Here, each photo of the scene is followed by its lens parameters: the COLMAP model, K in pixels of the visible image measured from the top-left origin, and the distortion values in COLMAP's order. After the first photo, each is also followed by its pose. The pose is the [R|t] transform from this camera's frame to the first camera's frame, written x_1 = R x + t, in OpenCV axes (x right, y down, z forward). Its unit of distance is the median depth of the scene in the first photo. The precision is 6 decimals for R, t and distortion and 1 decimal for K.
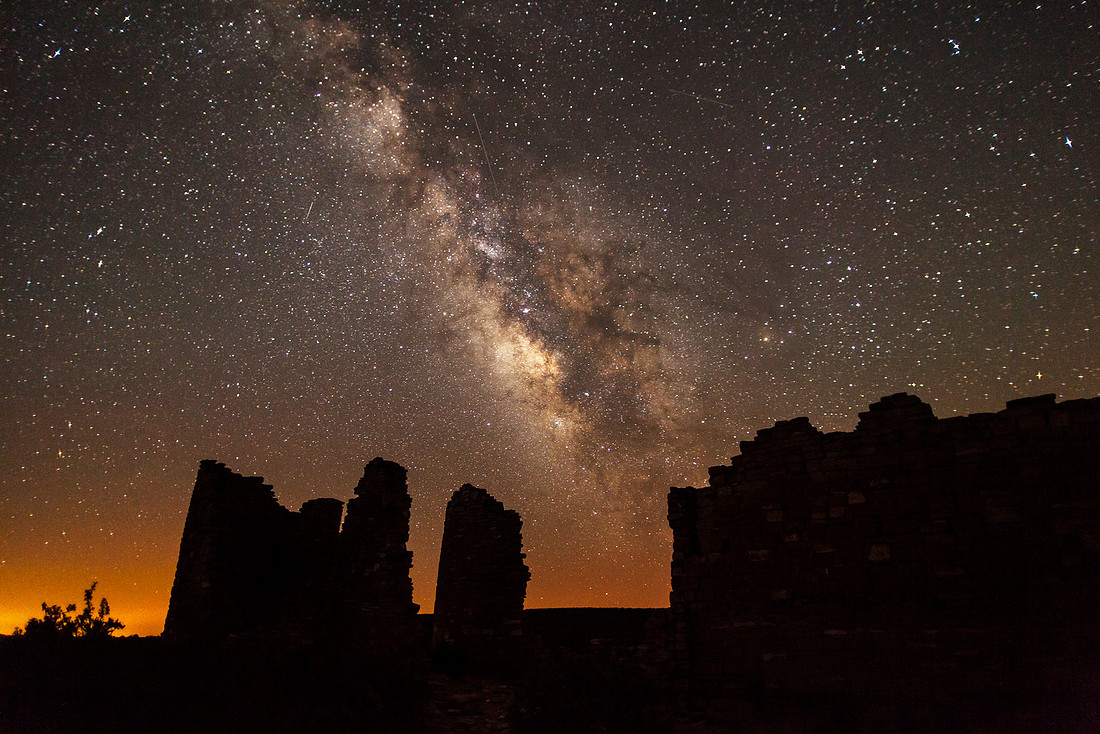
lens RADIAL K [[635.3, 0, 551.2], [0, 635.3, 371.5], [0, 0, 1]] dist [0.003217, -0.002388]
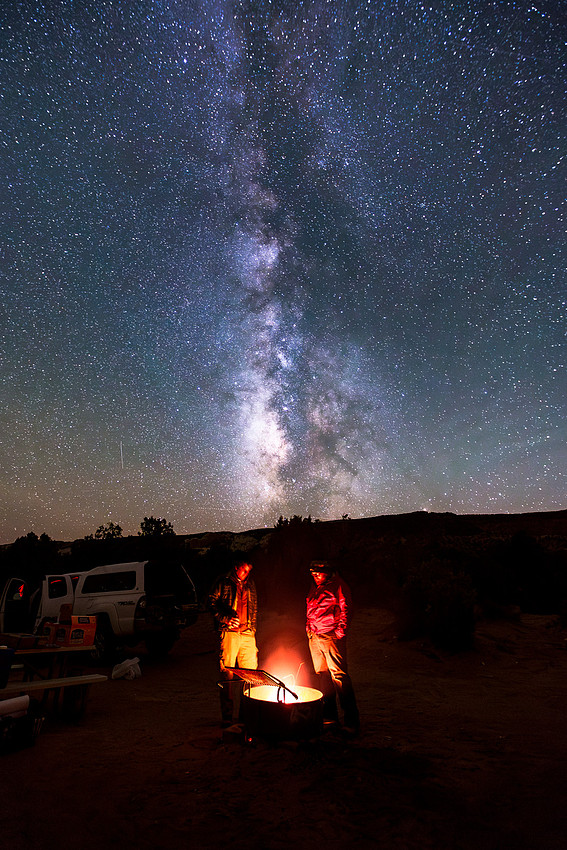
lens RADIAL K [[386.3, 0, 282.3], [0, 386.3, 420.0], [0, 0, 1]] dist [0.002684, 0.000469]
pose [[0.871816, 0.489041, -0.027865, -0.007834], [-0.489774, 0.869401, -0.065300, -0.011544], [-0.007708, 0.070578, 0.997477, 0.118561]]
